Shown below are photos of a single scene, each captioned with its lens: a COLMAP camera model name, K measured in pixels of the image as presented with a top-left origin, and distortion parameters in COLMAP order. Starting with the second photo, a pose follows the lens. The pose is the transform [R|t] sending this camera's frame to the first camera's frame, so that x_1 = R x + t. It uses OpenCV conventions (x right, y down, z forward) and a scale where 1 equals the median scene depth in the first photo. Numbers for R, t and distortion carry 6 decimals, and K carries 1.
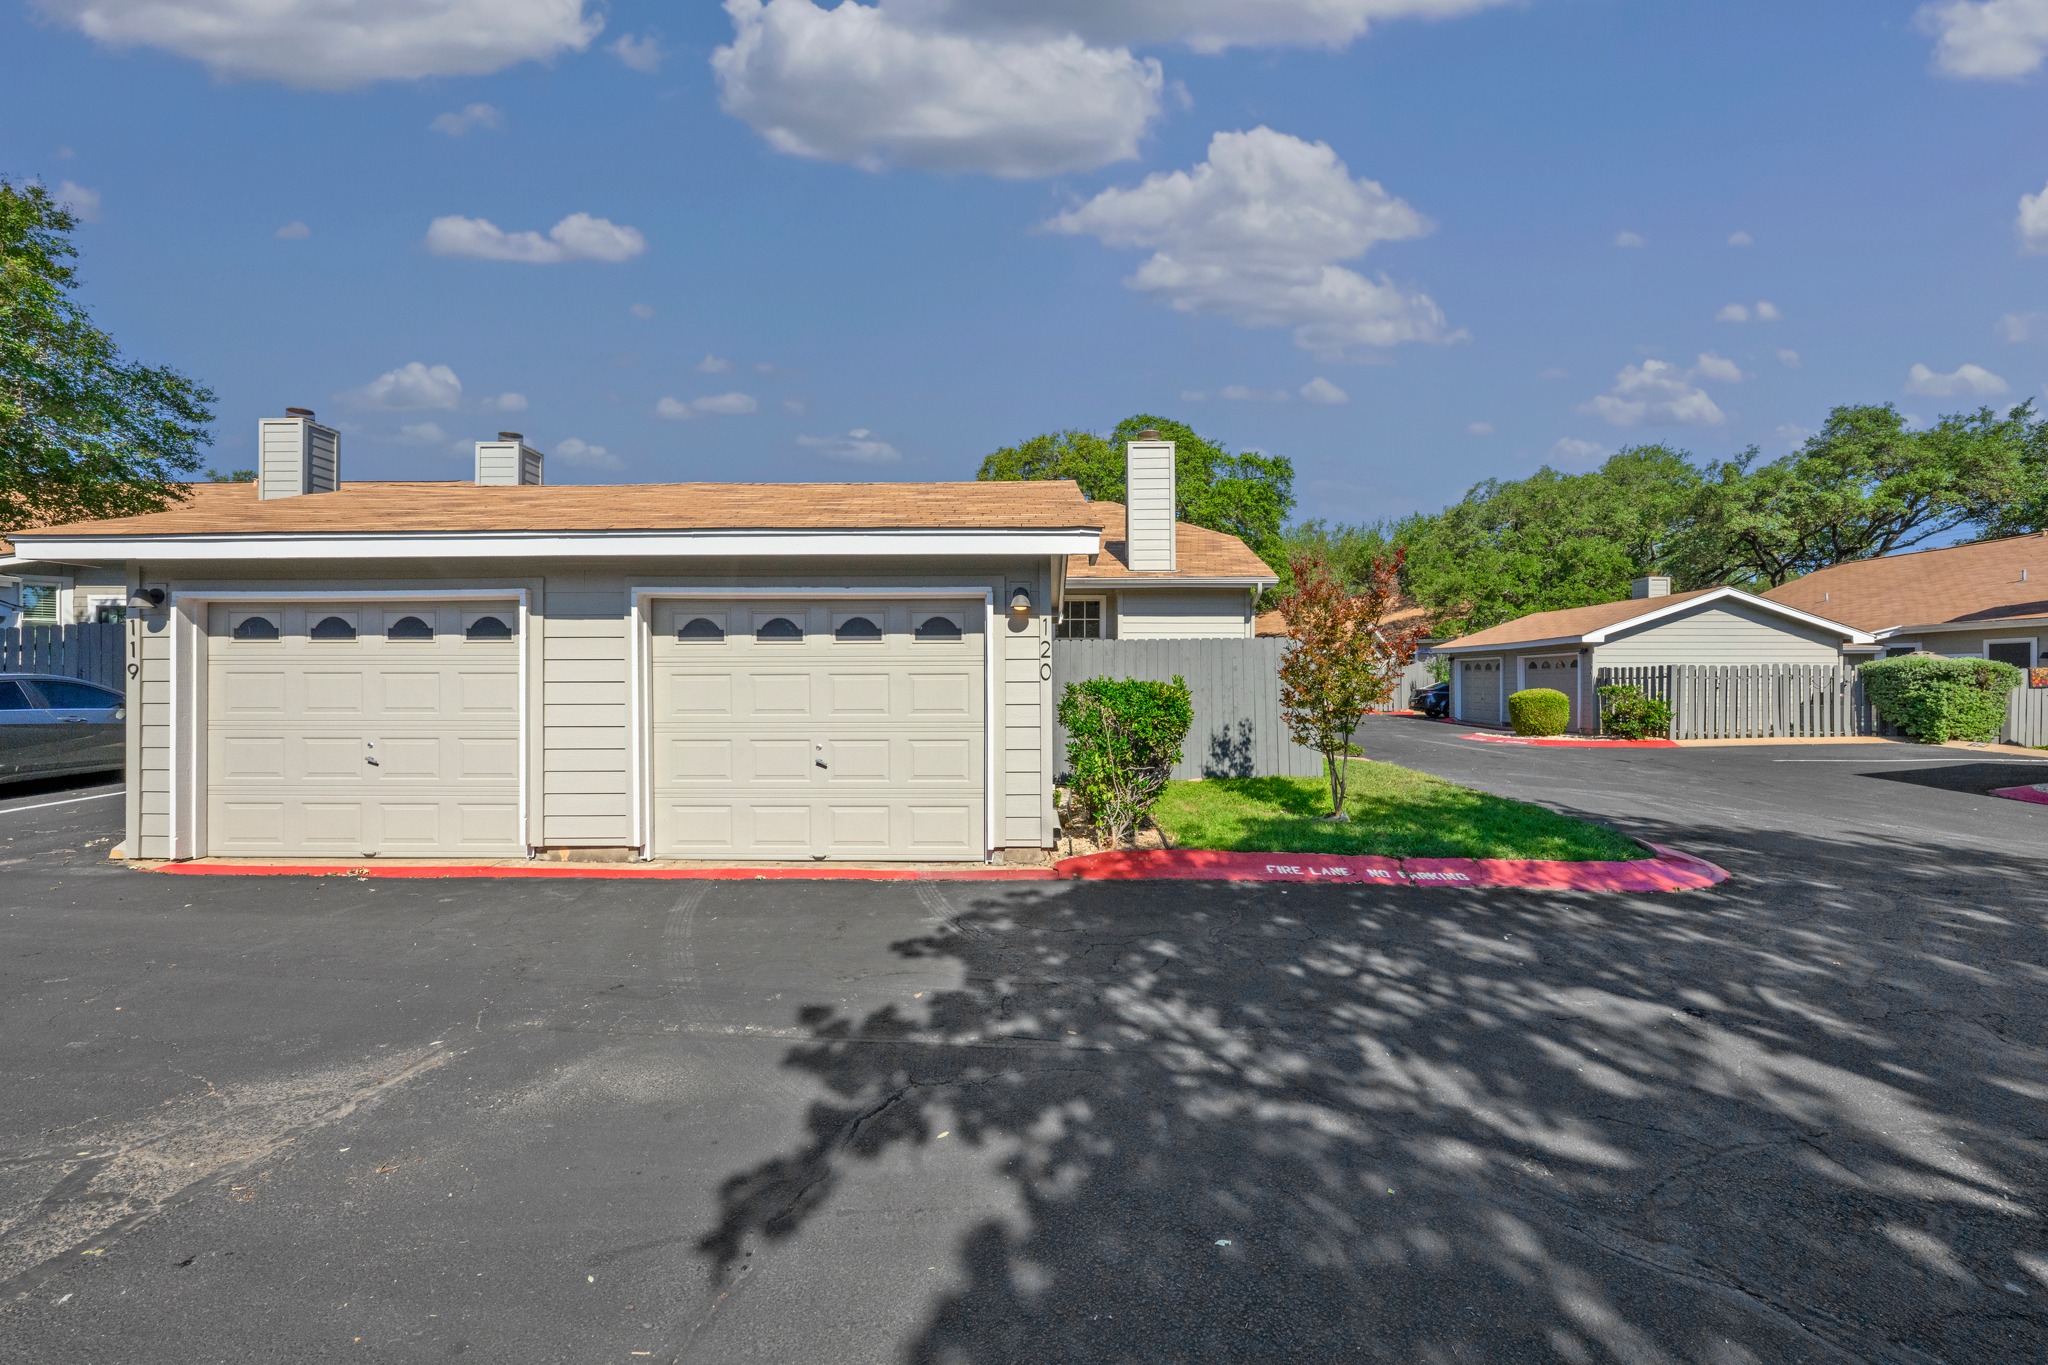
lens RADIAL K [[819.5, 0, 1024.0], [0, 819.5, 682.5], [0, 0, 1]] dist [-0.001217, -0.000348]
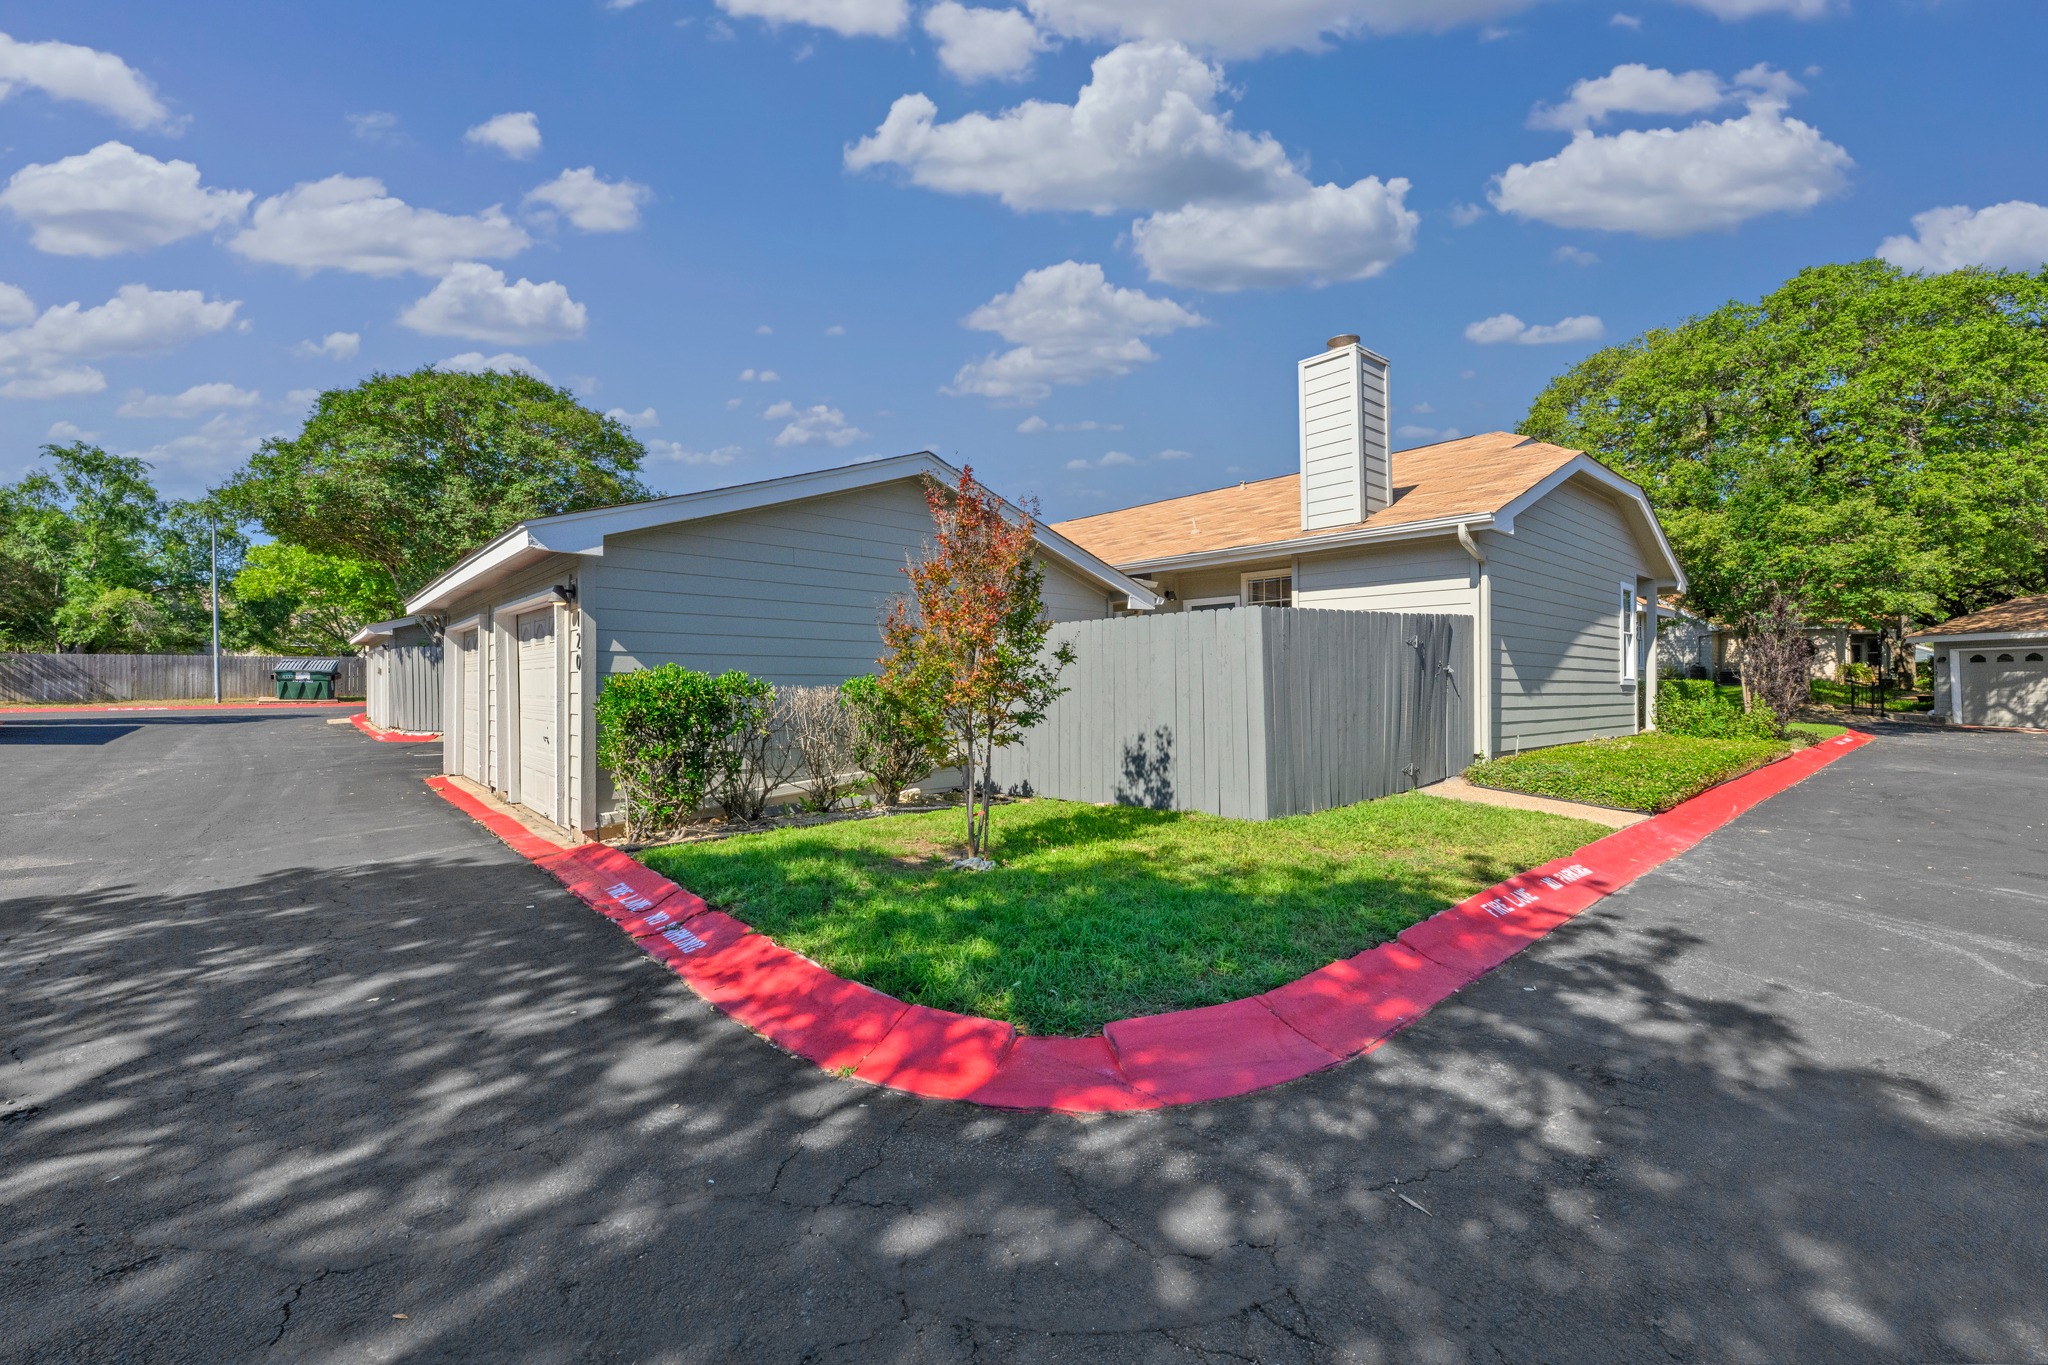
lens RADIAL K [[819.5, 0, 1024.0], [0, 819.5, 682.5], [0, 0, 1]] dist [-0.001217, -0.000348]
pose [[0.679834, -0.001810, -0.733364, 0.714595], [-0.002154, 0.999988, -0.004465, 0.009095], [0.733363, 0.004615, 0.679822, 0.423350]]
